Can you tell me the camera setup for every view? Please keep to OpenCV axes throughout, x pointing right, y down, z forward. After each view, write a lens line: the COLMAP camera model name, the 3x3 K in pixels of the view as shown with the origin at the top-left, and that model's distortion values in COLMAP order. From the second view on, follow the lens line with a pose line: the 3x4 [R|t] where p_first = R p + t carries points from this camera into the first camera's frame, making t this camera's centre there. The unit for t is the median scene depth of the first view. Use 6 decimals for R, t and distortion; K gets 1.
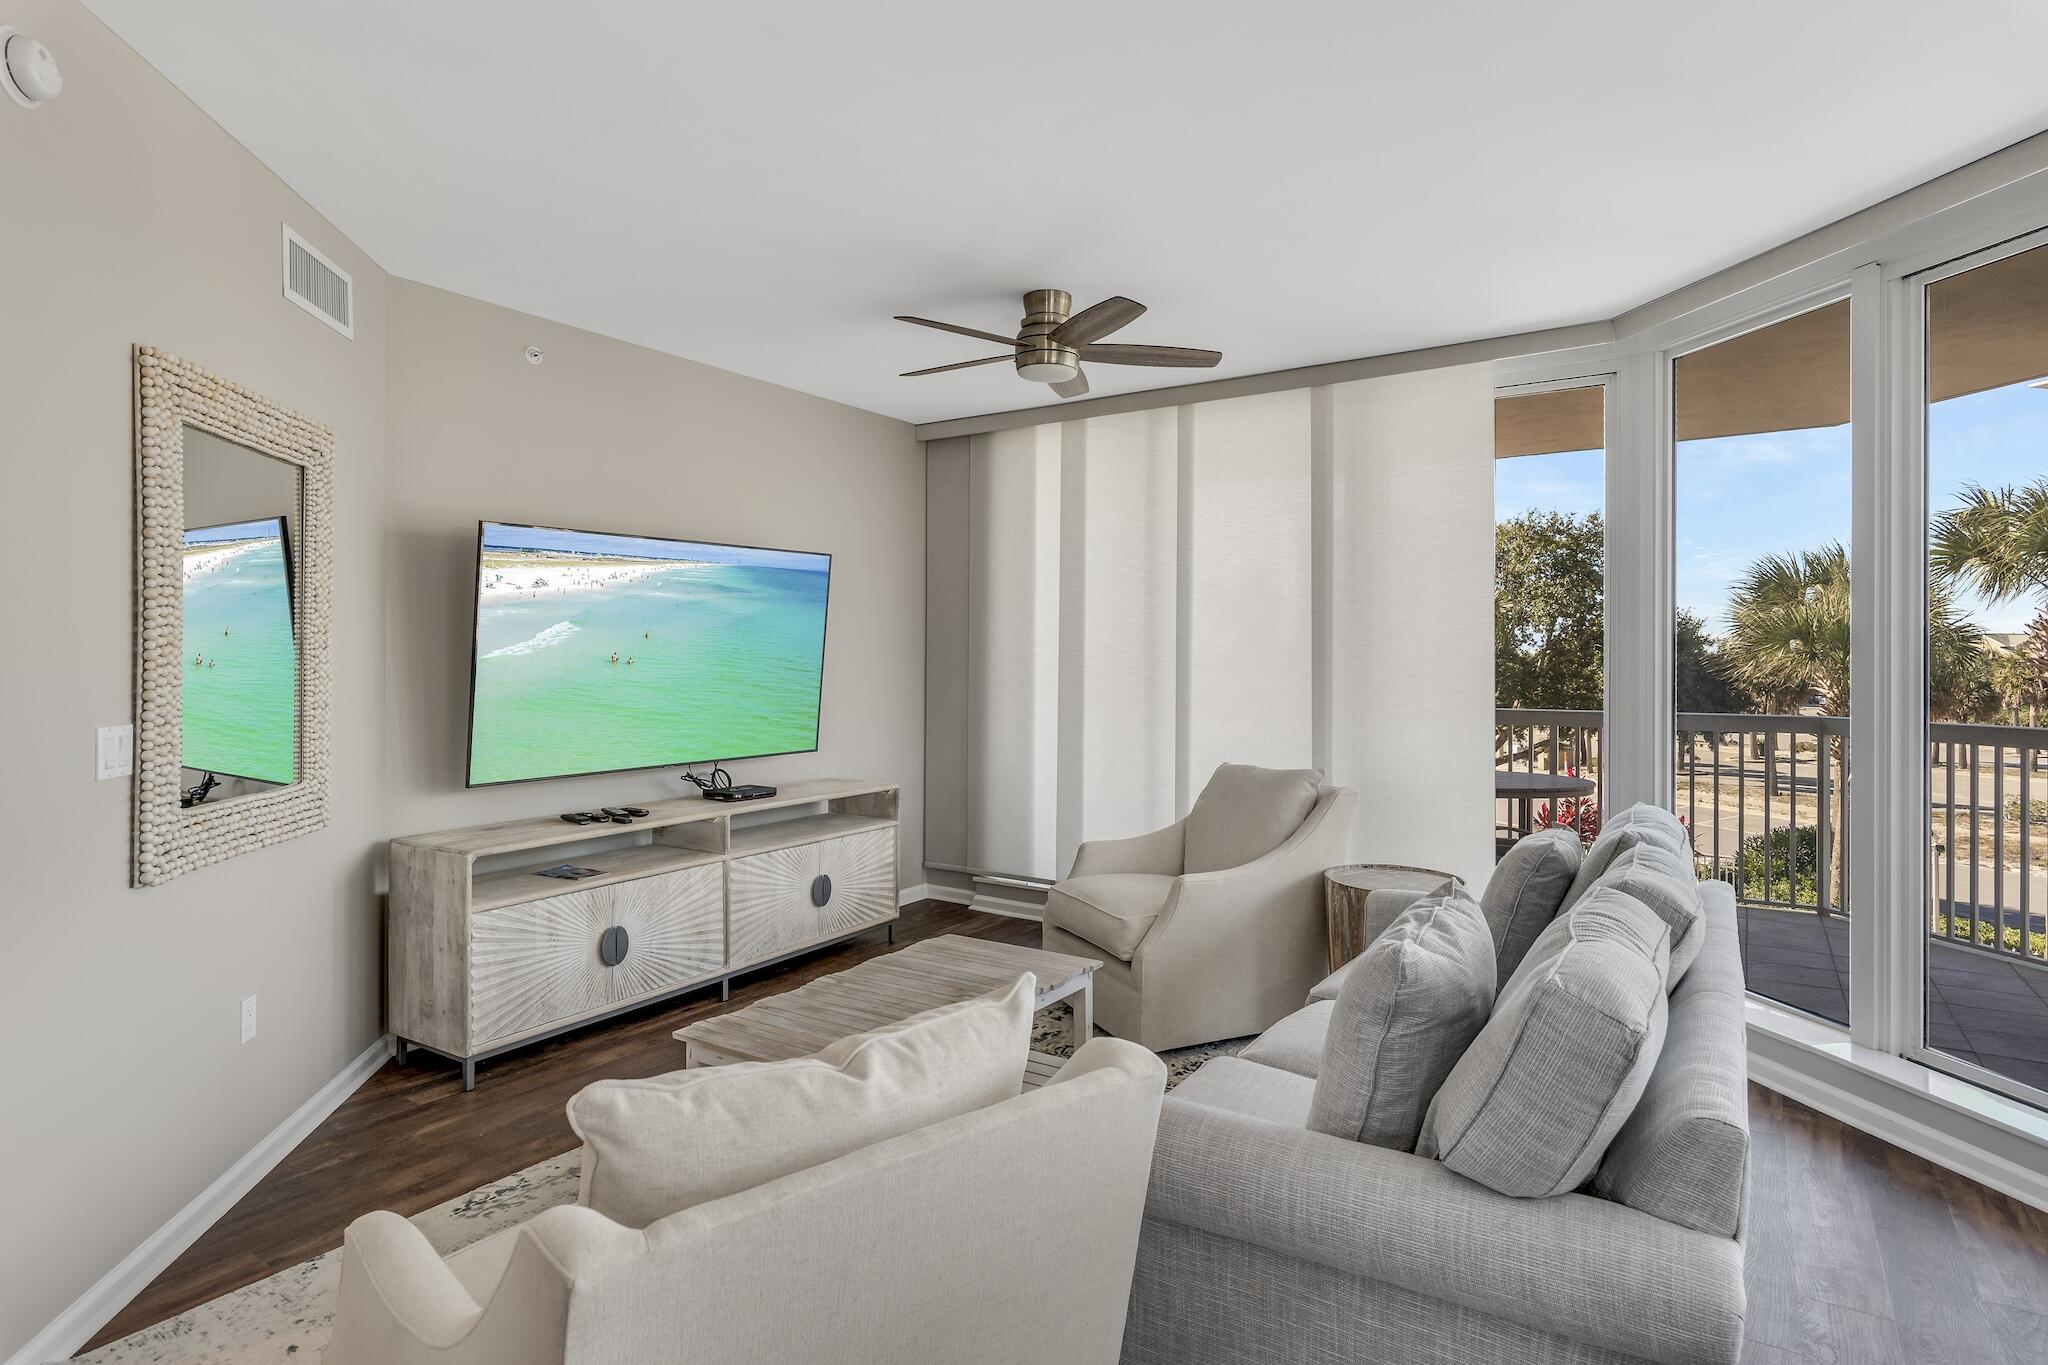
lens RADIAL K [[1098.3, 0, 1023.1], [0, 1098.3, 633.6], [0, 0, 1]] dist [-0.001069, -0.000586]
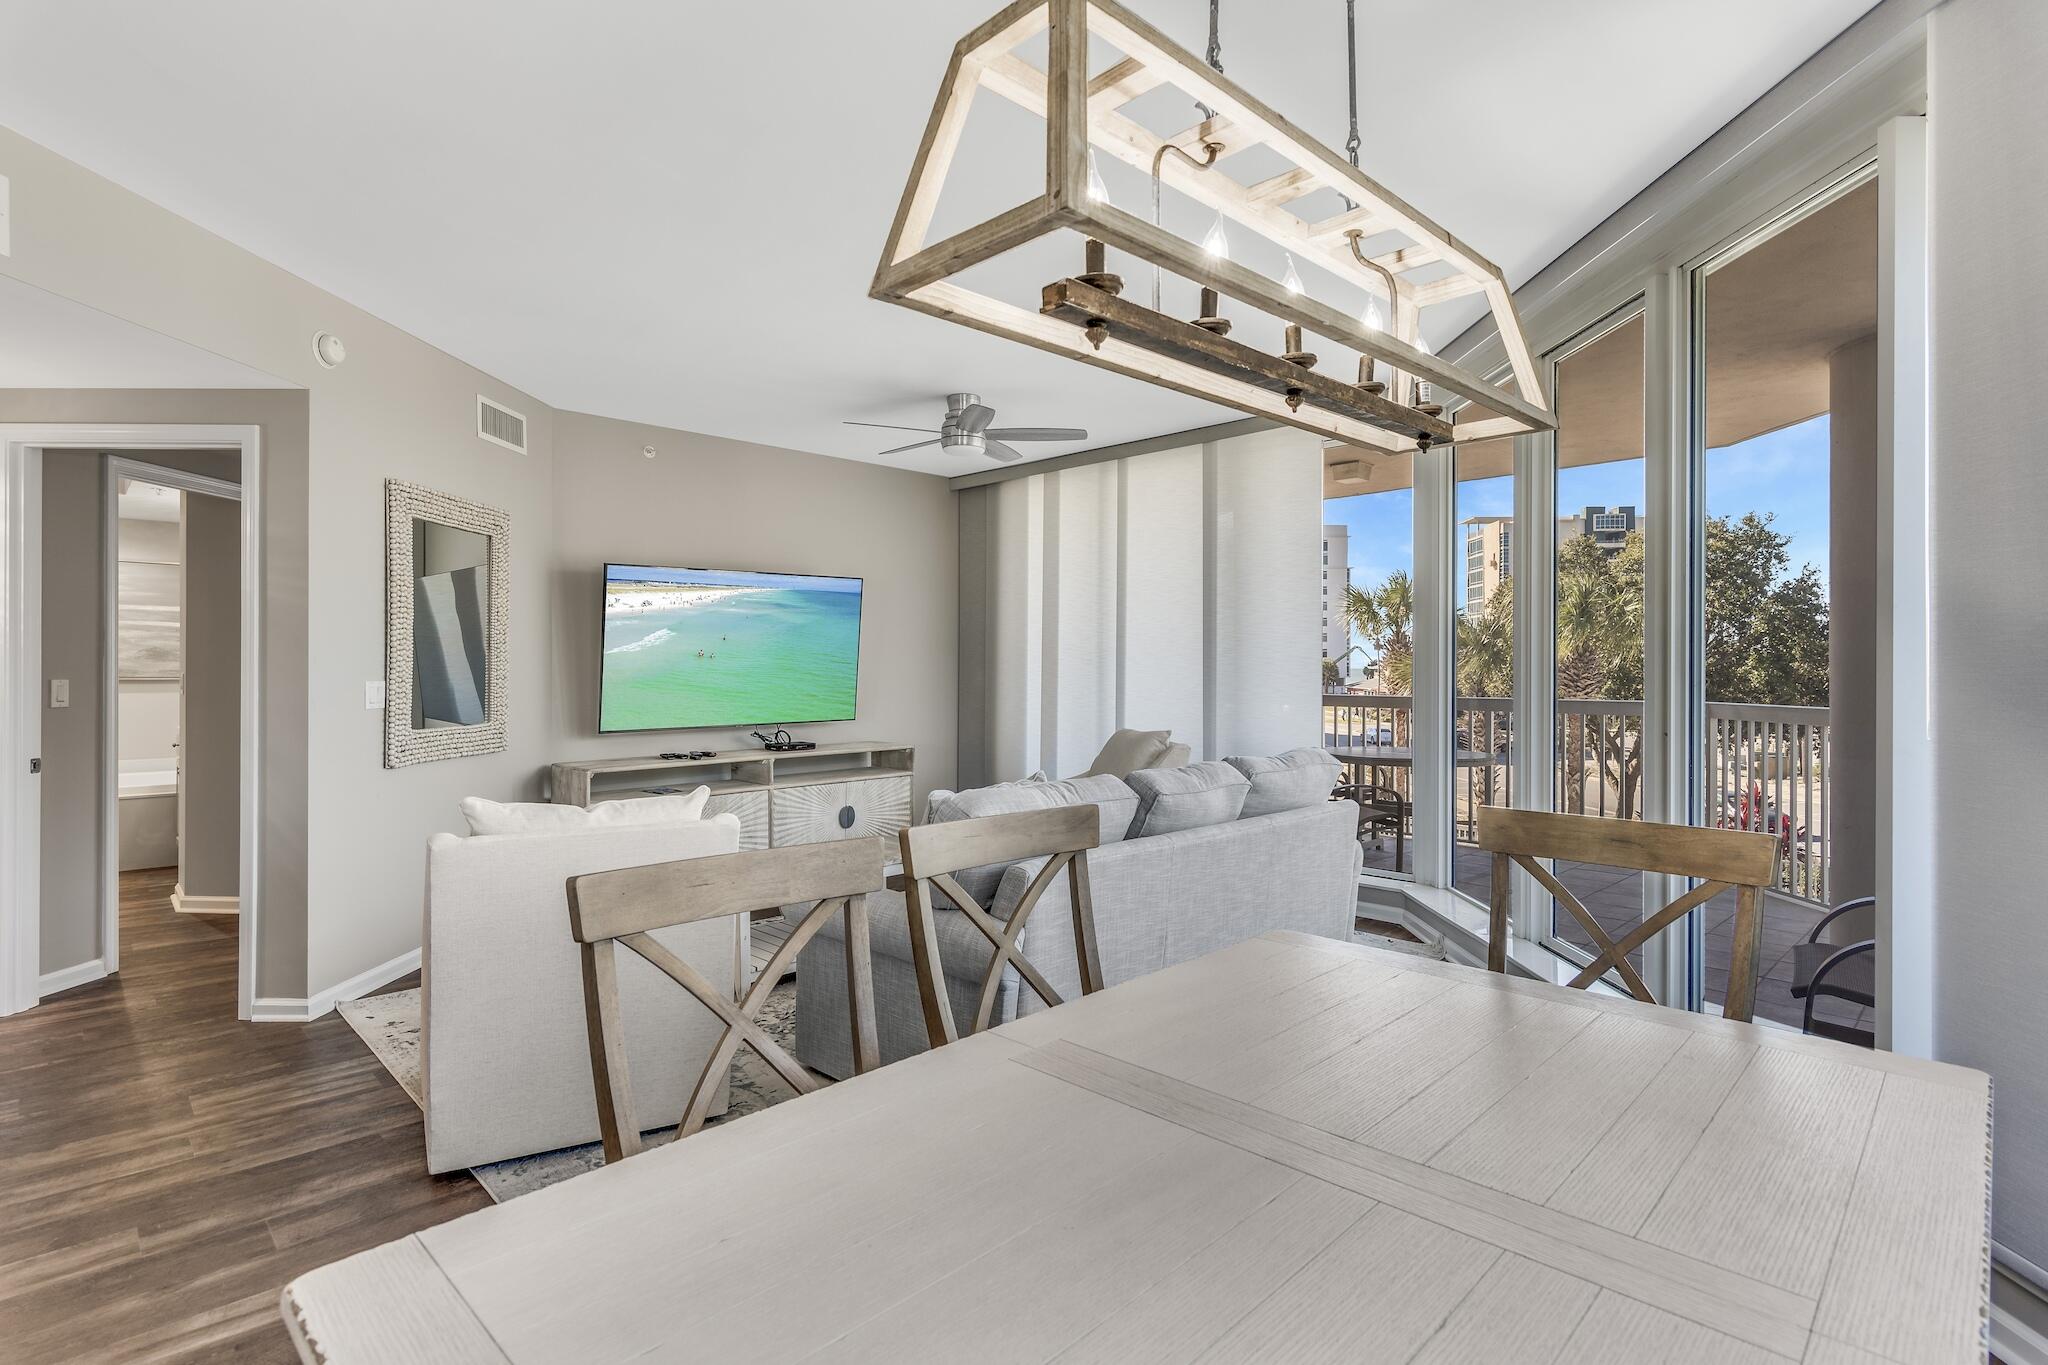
lens RADIAL K [[1009.2, 0, 997.7], [0, 1009.2, 647.6], [0, 0, 1]] dist [0.020380, -0.027829]
pose [[0.974862, -0.006559, -0.222714, 0.330099], [0.007127, 0.999973, 0.001746, 0.015912], [0.222696, -0.003290, 0.974882, -0.252608]]
